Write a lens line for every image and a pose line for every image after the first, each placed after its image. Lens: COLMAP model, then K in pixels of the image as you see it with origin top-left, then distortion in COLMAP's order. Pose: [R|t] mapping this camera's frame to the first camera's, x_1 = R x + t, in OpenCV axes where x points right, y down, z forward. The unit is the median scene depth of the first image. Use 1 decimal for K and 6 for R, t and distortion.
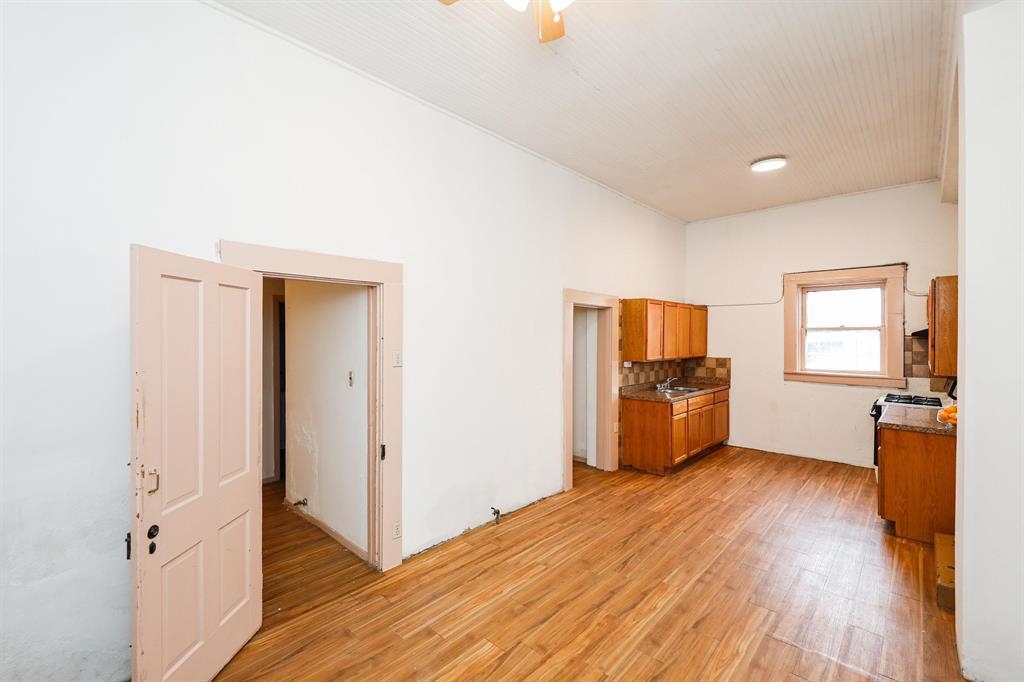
lens RADIAL K [[424.1, 0, 510.7], [0, 424.1, 335.8], [0, 0, 1]] dist [0.002451, 0.000137]
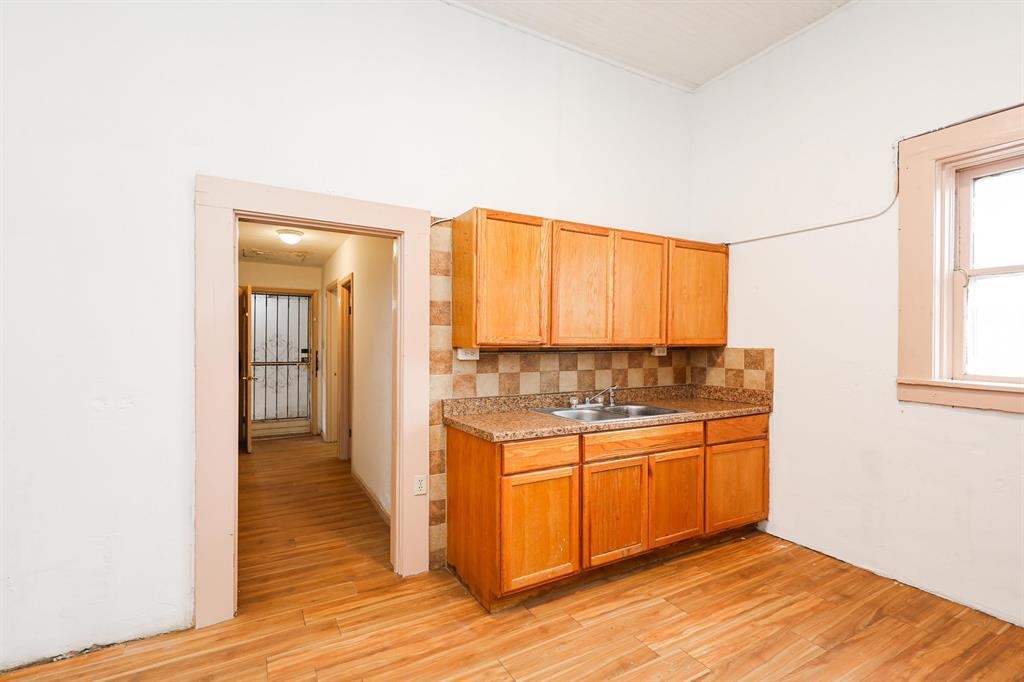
lens RADIAL K [[444.2, 0, 488.7], [0, 444.2, 340.1], [0, 0, 1]] dist [0.002674, 0.000049]
pose [[0.946871, 0.000360, -0.321613, 0.437123], [0.001749, 0.999979, 0.006269, 0.045586], [0.321609, -0.006498, 0.946850, 0.499476]]
